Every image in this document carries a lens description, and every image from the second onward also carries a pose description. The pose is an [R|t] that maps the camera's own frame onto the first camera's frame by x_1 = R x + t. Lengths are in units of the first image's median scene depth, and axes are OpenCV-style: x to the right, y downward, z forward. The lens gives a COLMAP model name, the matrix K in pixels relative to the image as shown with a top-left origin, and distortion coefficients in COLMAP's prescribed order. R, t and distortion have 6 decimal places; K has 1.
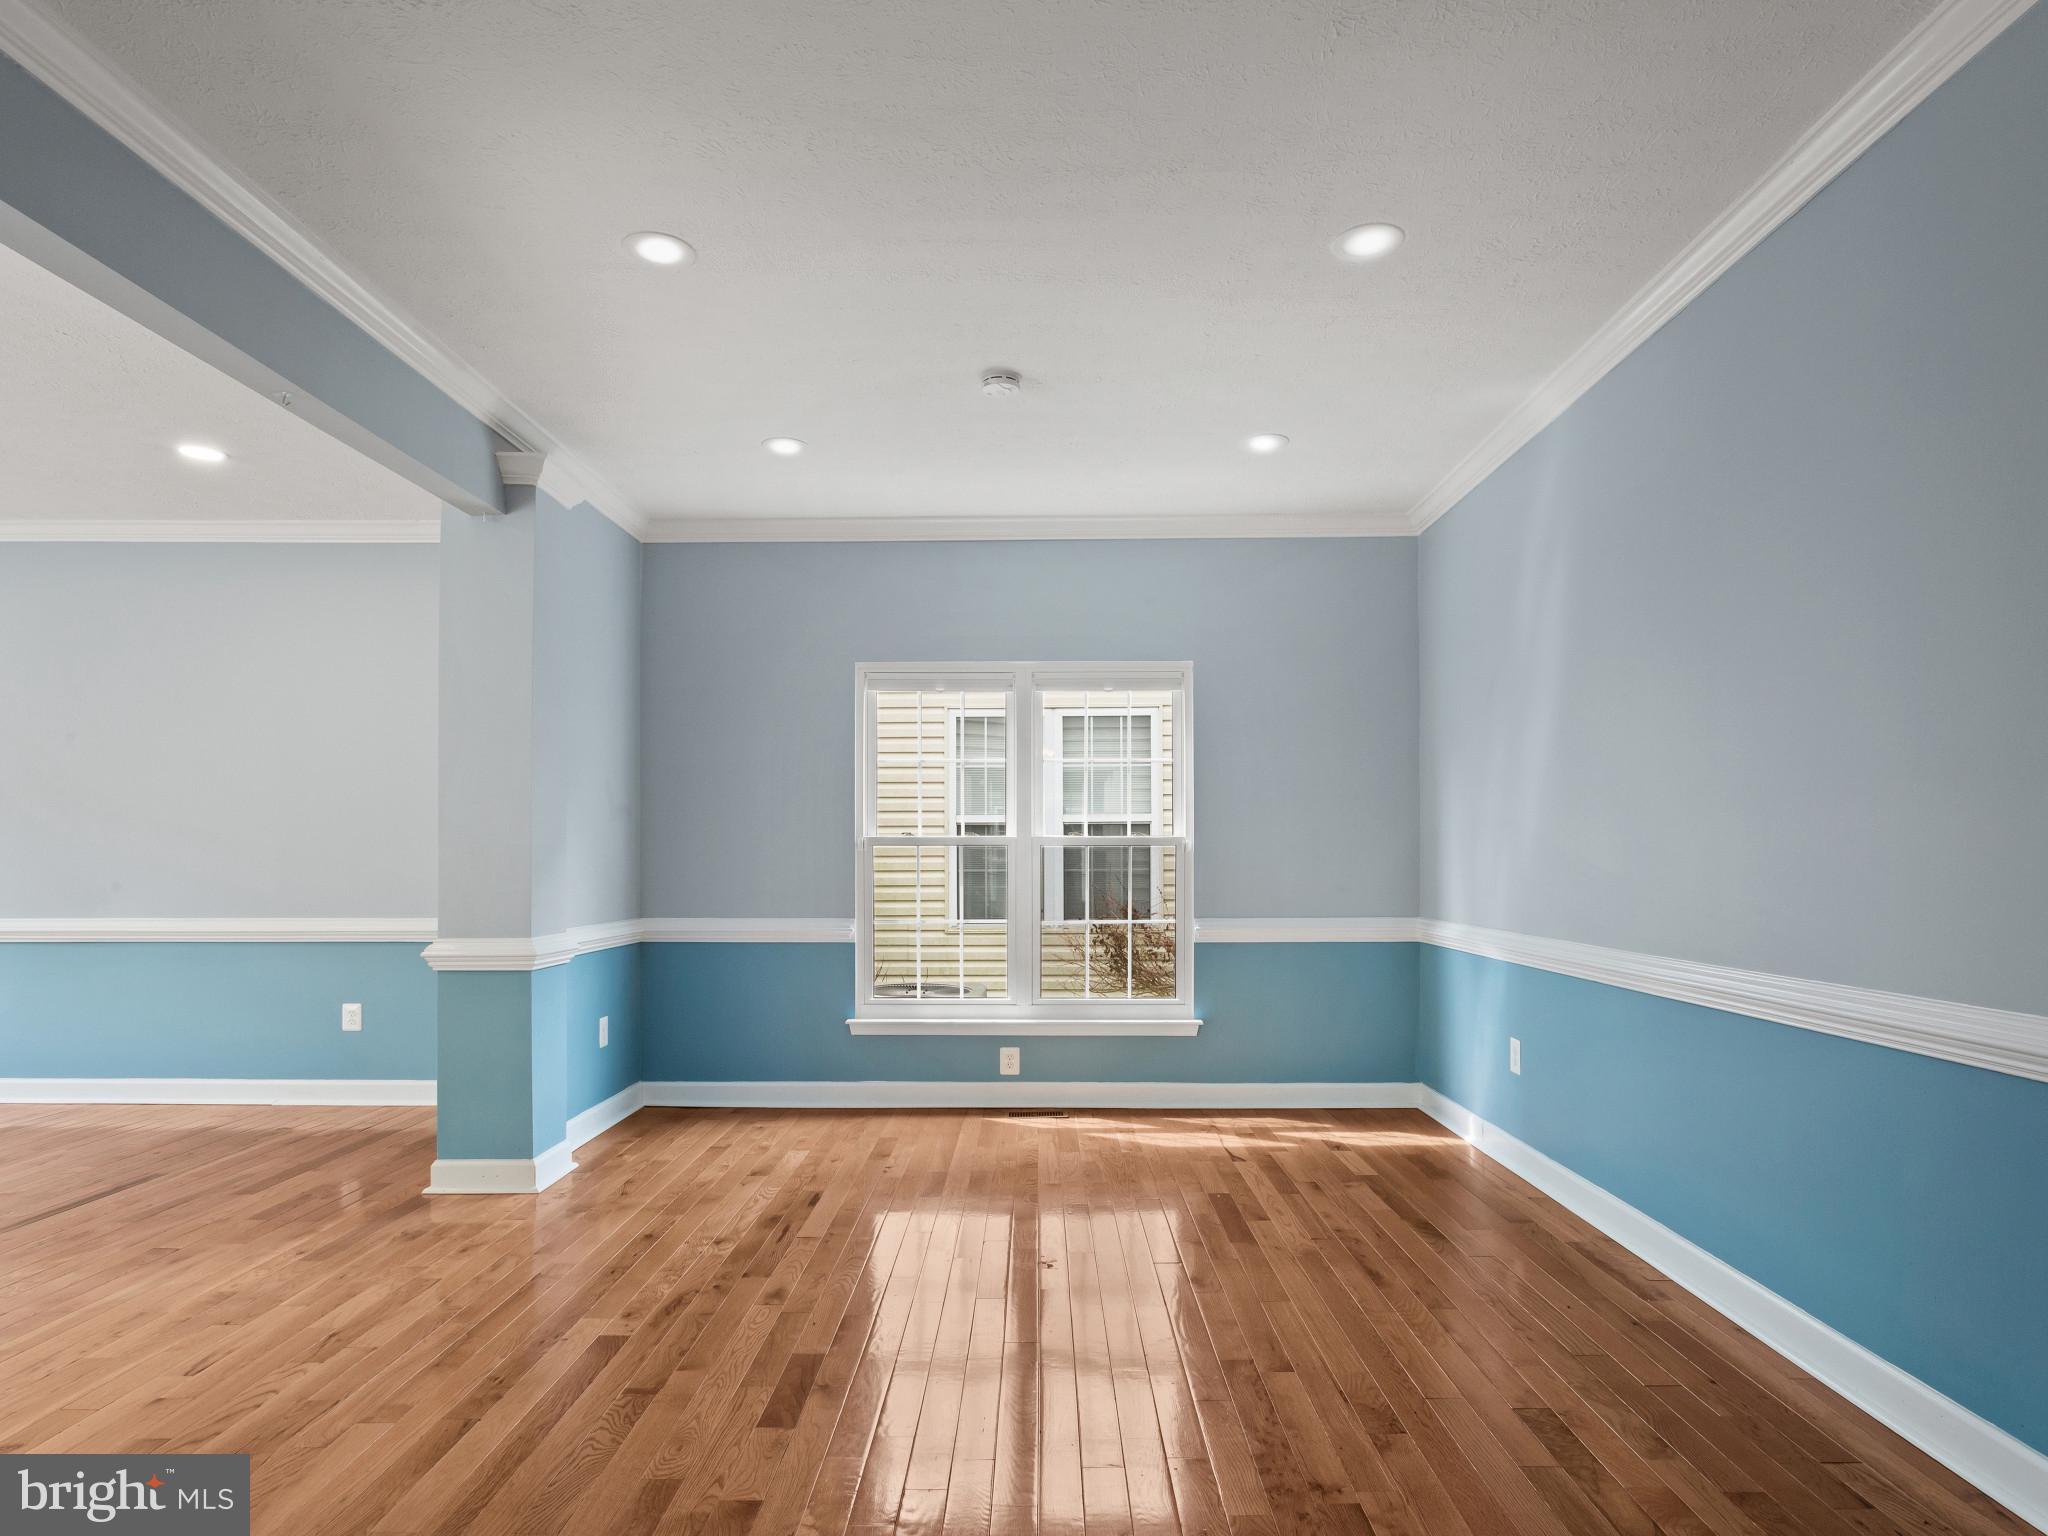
lens RADIAL K [[1148.0, 0, 1019.5], [0, 1148.0, 850.8], [0, 0, 1]] dist [-0.015080, 0.001183]
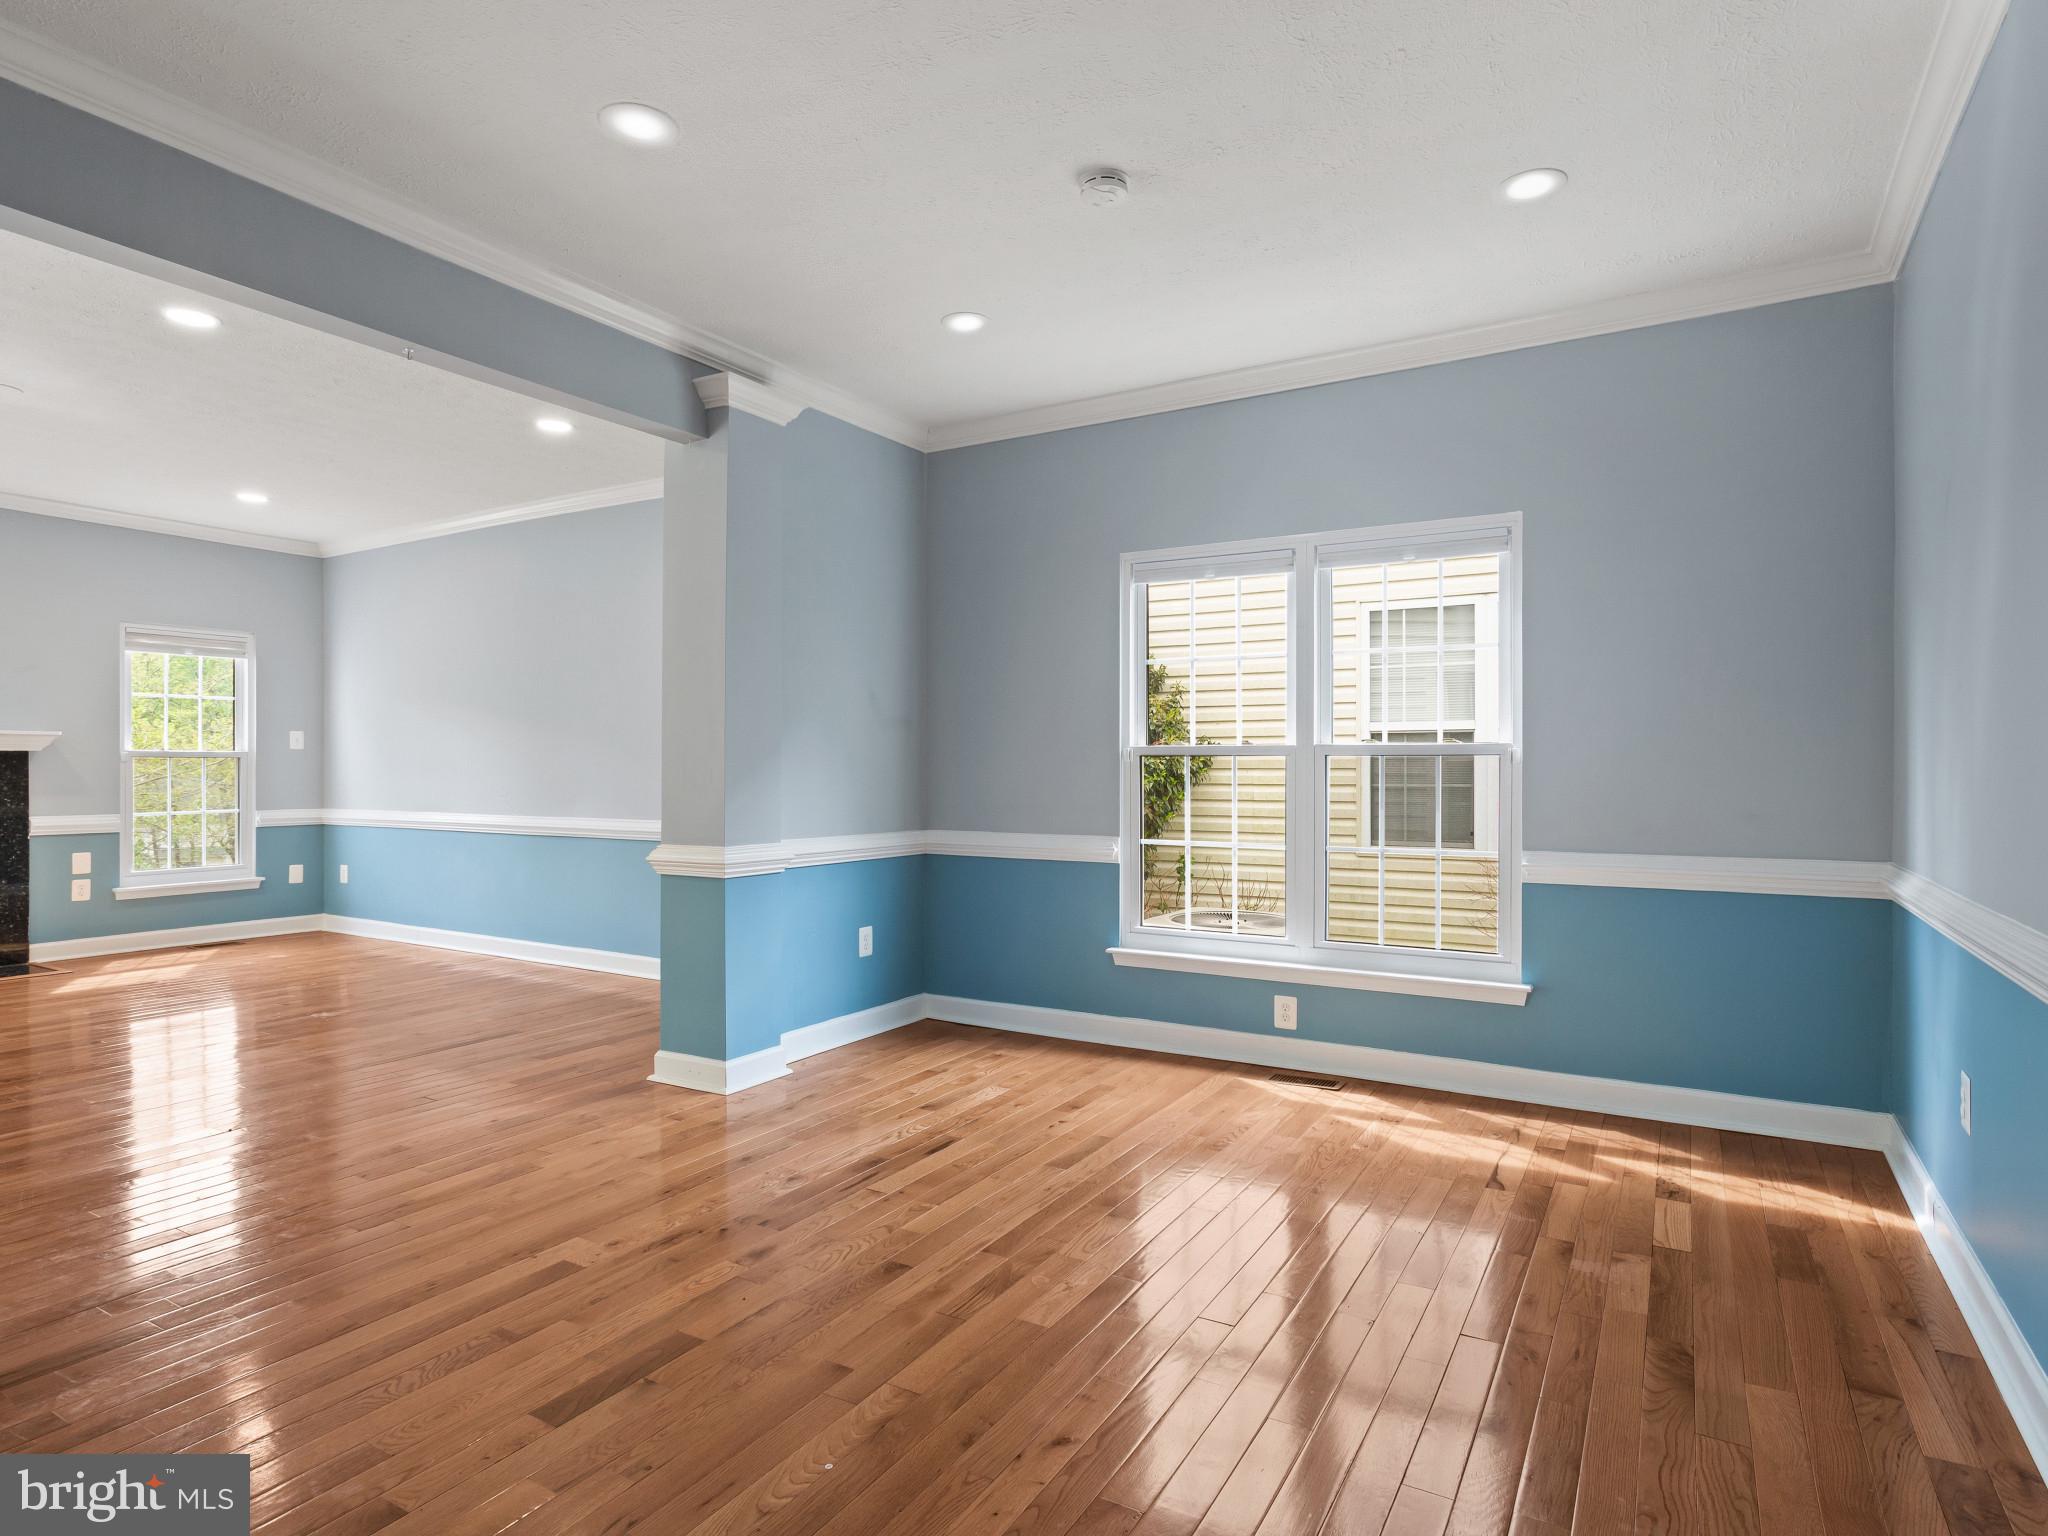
lens RADIAL K [[1120.1, 0, 1024.0], [0, 1120.1, 768.0], [0, 0, 1]] dist [-0.007262, 0.001715]
pose [[0.868807, 0.001841, -0.495147, 0.242613], [-0.000191, 0.999994, 0.003383, 0.001940], [0.495150, -0.002844, 0.868803, 0.205386]]
